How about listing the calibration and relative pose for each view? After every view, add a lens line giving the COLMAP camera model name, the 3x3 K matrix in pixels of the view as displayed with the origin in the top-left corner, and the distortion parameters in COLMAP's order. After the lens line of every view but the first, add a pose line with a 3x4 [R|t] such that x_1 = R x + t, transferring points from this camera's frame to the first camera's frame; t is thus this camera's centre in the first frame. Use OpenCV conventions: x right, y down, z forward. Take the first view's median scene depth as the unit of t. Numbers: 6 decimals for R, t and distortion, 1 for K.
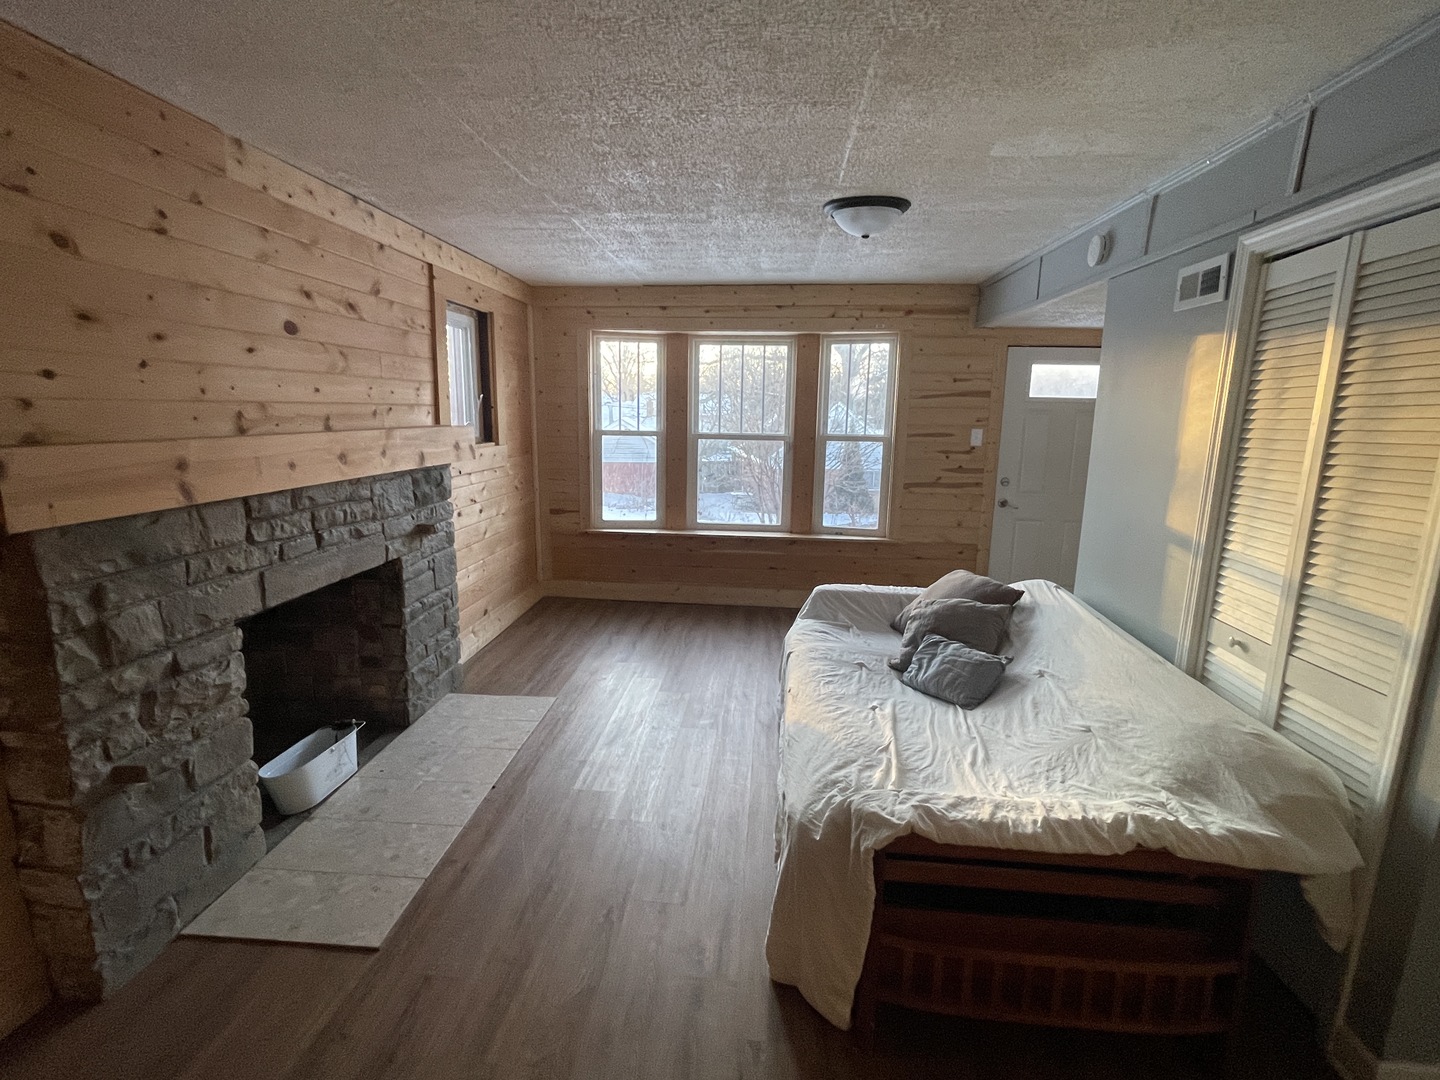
lens RADIAL K [[696.8, 0, 708.9], [0, 696.8, 539.7], [0, 0, 1]] dist [0.001762, 0.000446]
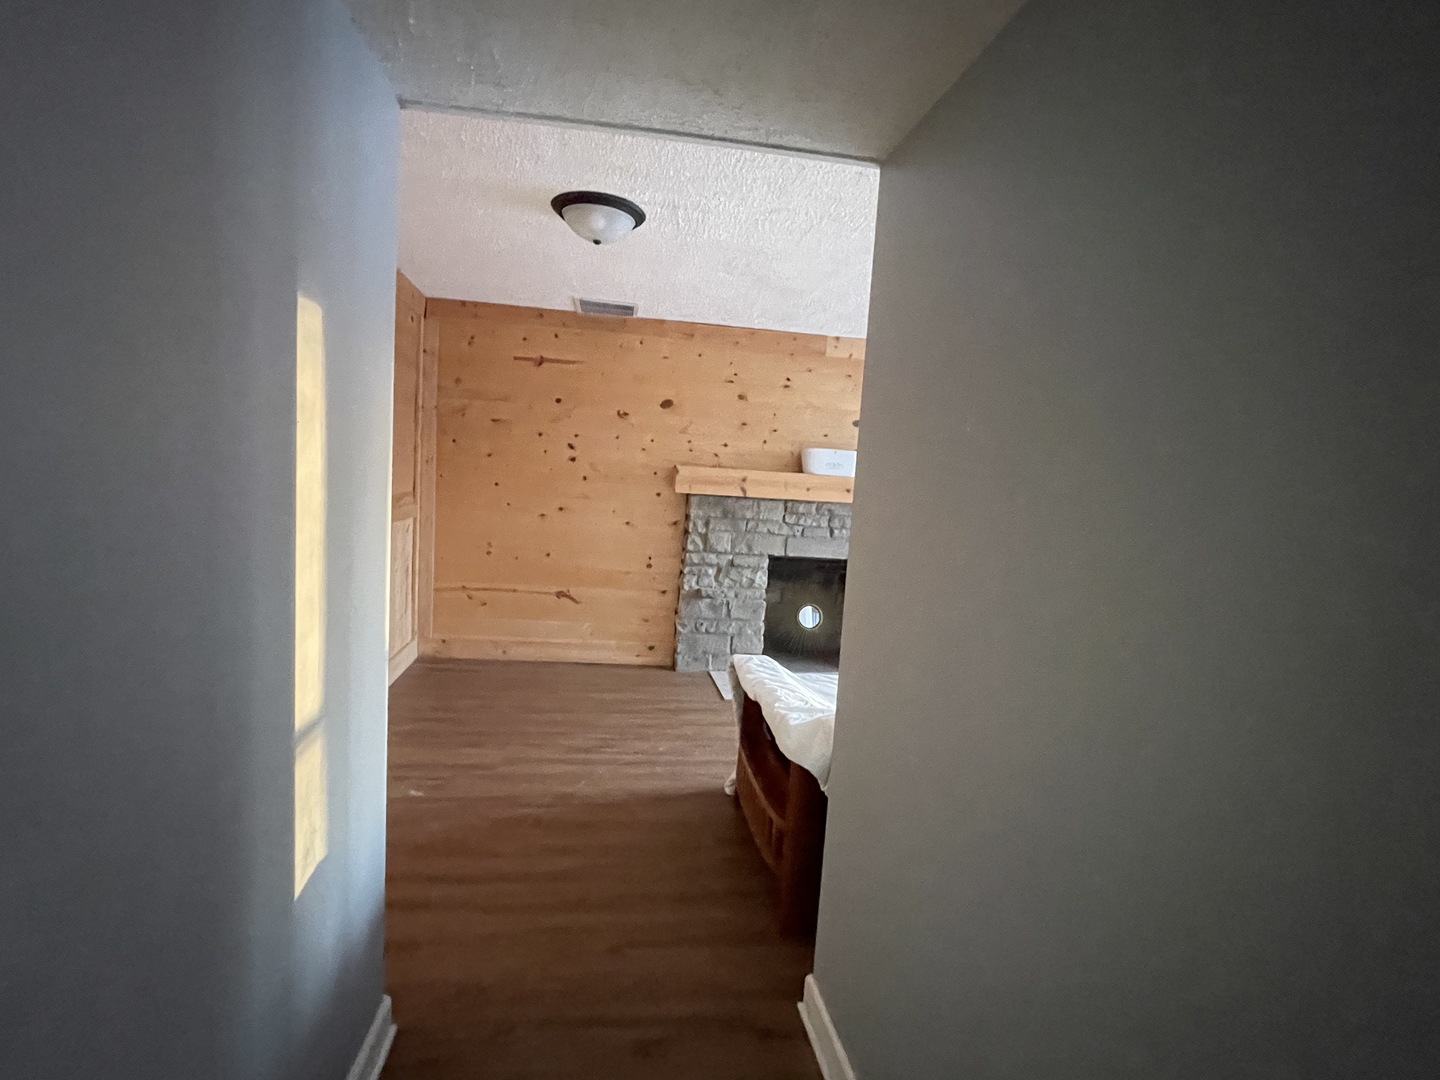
lens RADIAL K [[696.8, 0, 708.9], [0, 696.8, 539.7], [0, 0, 1]] dist [0.001762, 0.000446]
pose [[0.216747, 0.082754, -0.972714, 1.528759], [-0.235926, 0.971306, 0.030064, 0.050458], [0.947291, 0.222973, 0.230051, 0.340510]]
